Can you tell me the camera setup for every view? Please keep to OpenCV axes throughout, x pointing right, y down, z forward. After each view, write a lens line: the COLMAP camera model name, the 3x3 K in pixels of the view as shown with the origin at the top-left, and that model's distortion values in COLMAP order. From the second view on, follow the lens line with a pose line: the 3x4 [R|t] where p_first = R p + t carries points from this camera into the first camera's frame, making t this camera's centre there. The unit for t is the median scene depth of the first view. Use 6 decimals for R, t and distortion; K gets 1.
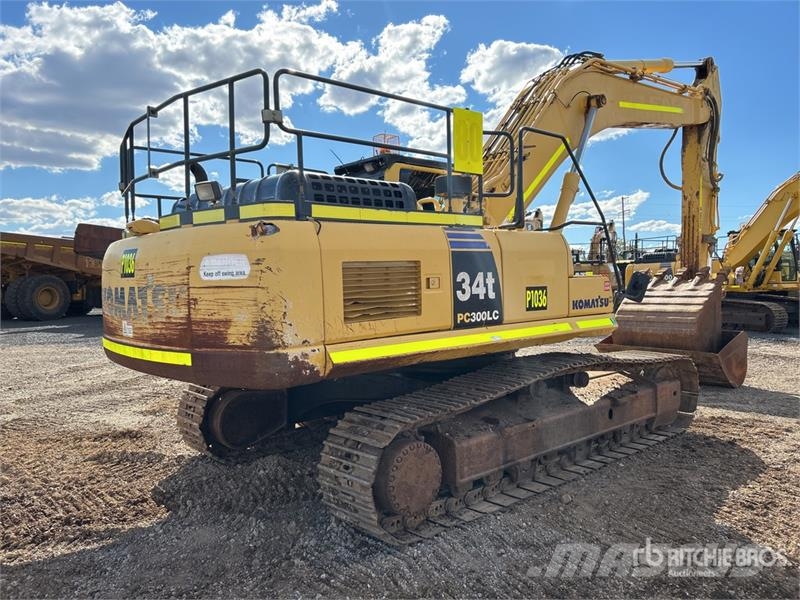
lens RADIAL K [[614.0, 0, 400.0], [0, 614.0, 300.0], [0, 0, 1]] dist [0.084286, -0.090516]
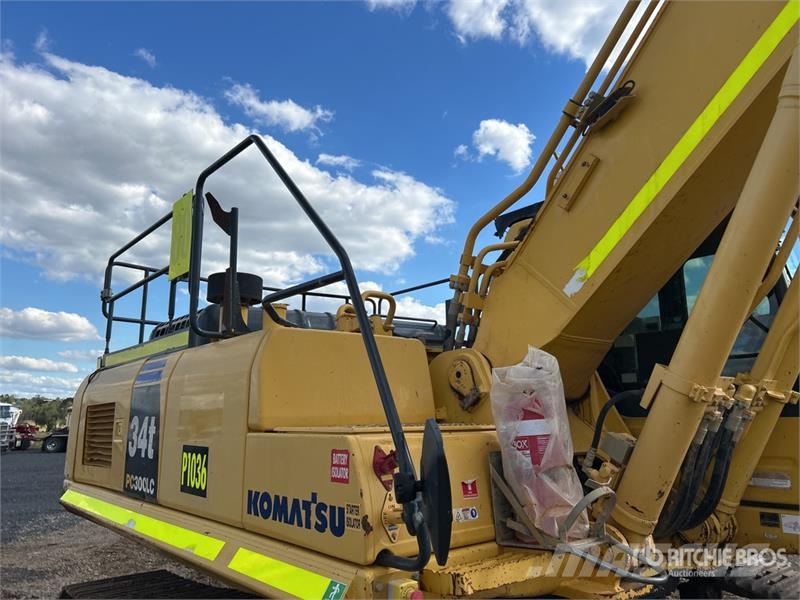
lens RADIAL K [[614.0, 0, 400.0], [0, 614.0, 300.0], [0, 0, 1]] dist [0.084286, -0.090516]
pose [[-0.054283, -0.159693, -0.985673, 0.676642], [-0.026119, 0.987018, -0.158472, -0.058566], [0.998184, 0.017143, -0.057750, 1.092052]]
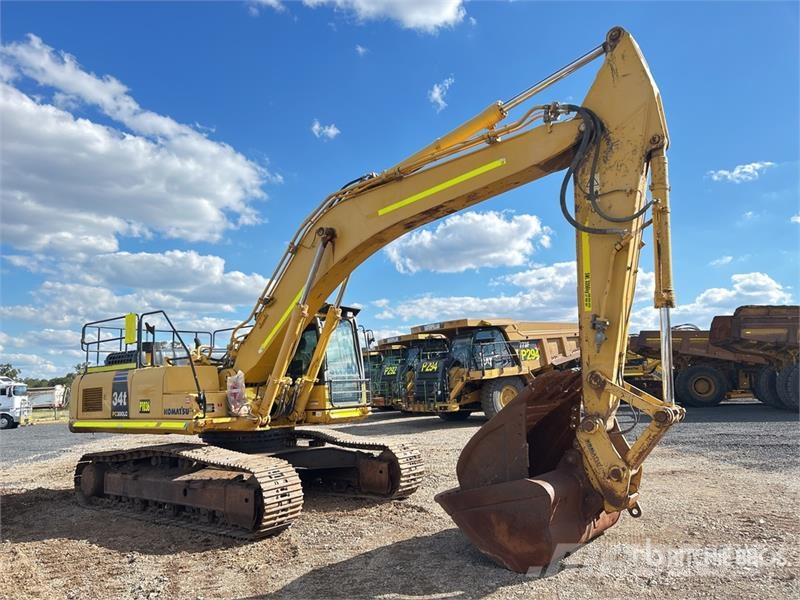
lens RADIAL K [[614.0, 0, 400.0], [0, 614.0, 300.0], [0, 0, 1]] dist [0.084286, -0.090516]
pose [[0.154038, -0.117324, -0.981075, 1.940483], [-0.005122, 0.992817, -0.119533, -0.087822], [0.988052, 0.023438, 0.152330, 1.319173]]
